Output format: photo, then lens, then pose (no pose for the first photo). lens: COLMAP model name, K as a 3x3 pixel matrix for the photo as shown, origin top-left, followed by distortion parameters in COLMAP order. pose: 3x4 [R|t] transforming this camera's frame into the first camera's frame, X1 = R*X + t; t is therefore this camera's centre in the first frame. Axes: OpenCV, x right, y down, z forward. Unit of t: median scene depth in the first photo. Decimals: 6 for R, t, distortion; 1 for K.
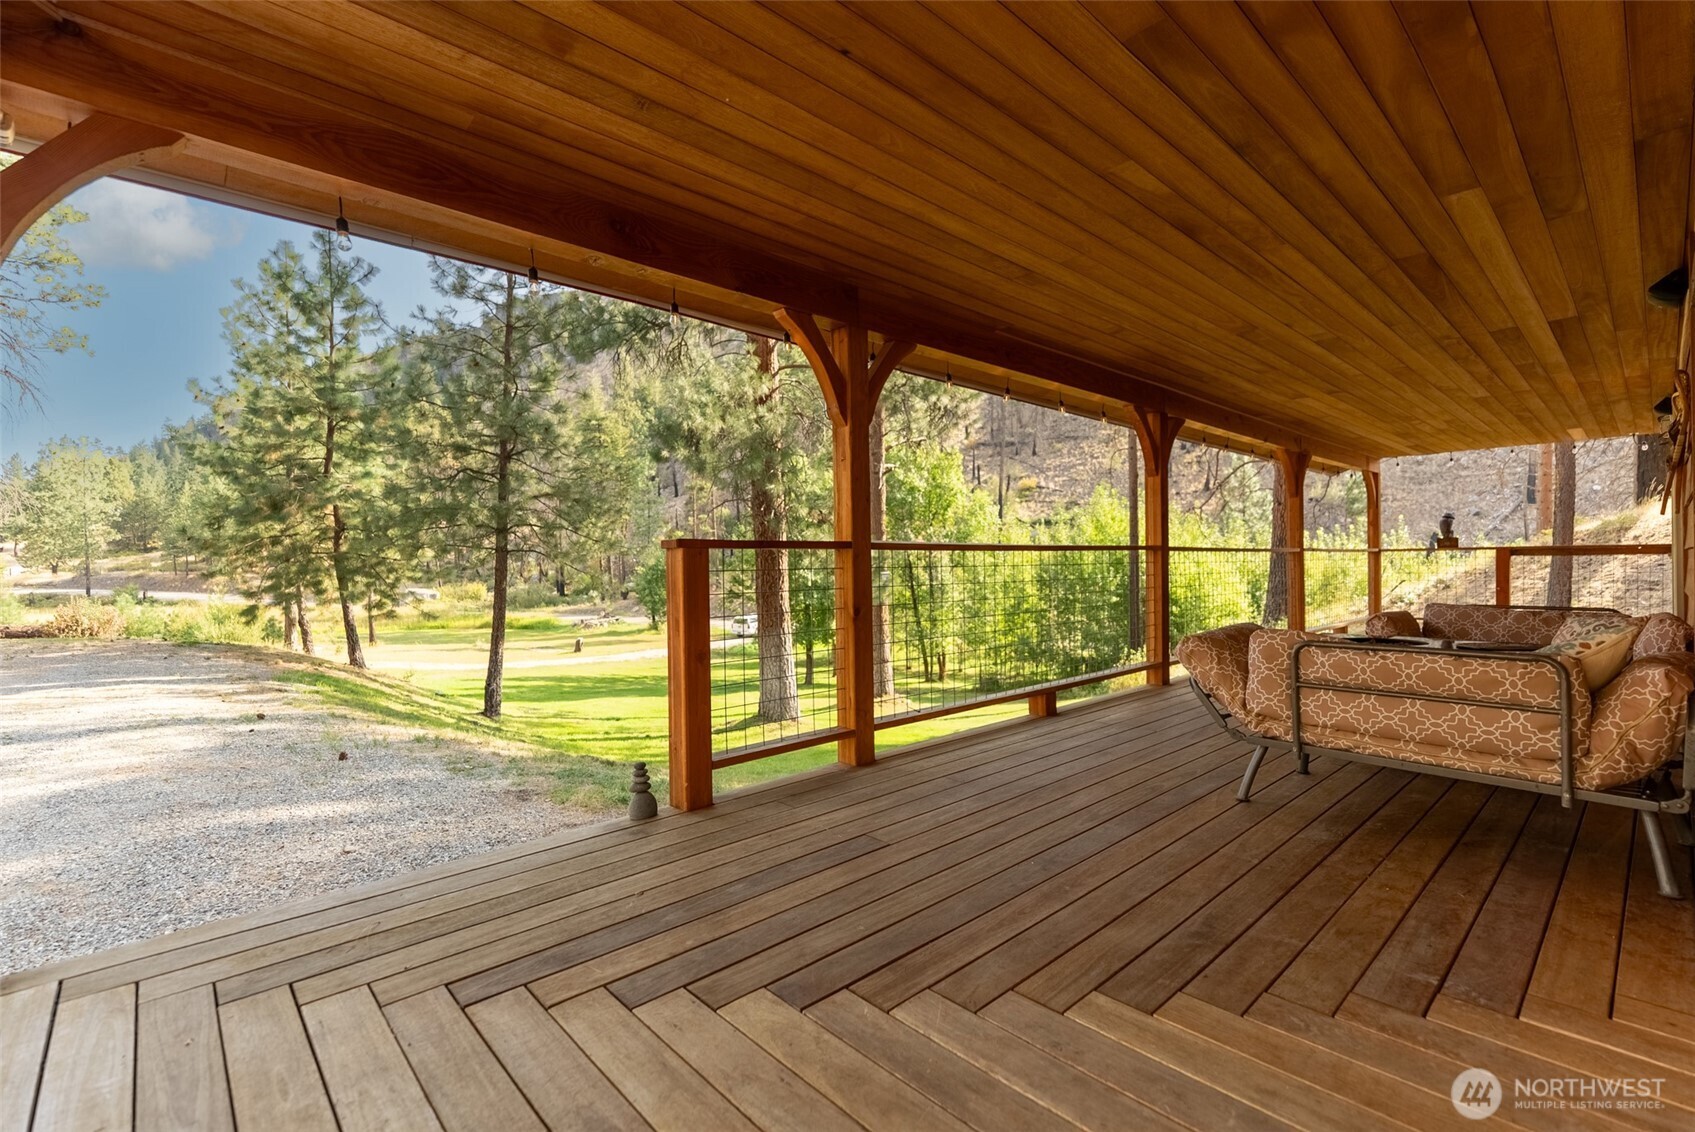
lens RADIAL K [[755.7, 0, 846.8], [0, 755.7, 568.3], [0, 0, 1]] dist [-0.002419, 0.000154]
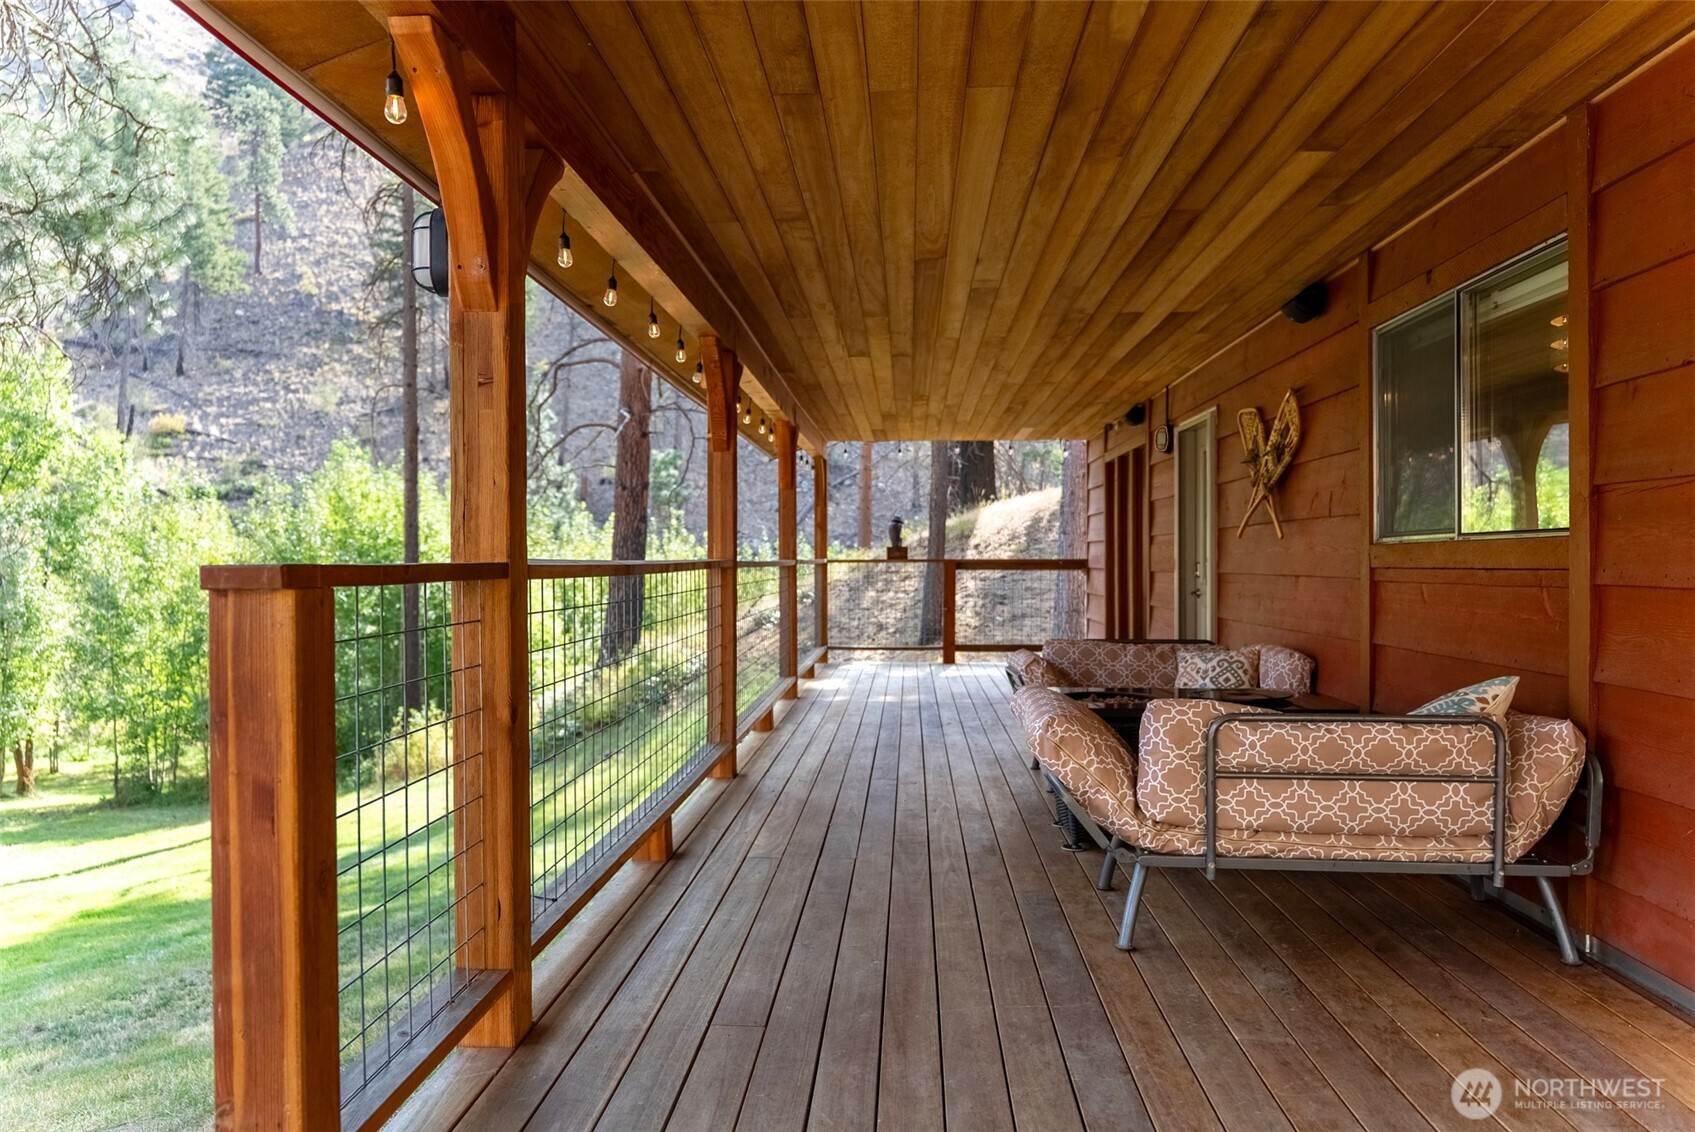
lens RADIAL K [[1196.3, 0, 844.3], [0, 1196.3, 563.2], [0, 0, 1]] dist [-0.014969, -0.008510]
pose [[0.721337, 0.008997, 0.692526, -0.413605], [-0.003010, 0.999947, -0.009855, -0.033243], [-0.692578, 0.005024, 0.721326, 0.388672]]
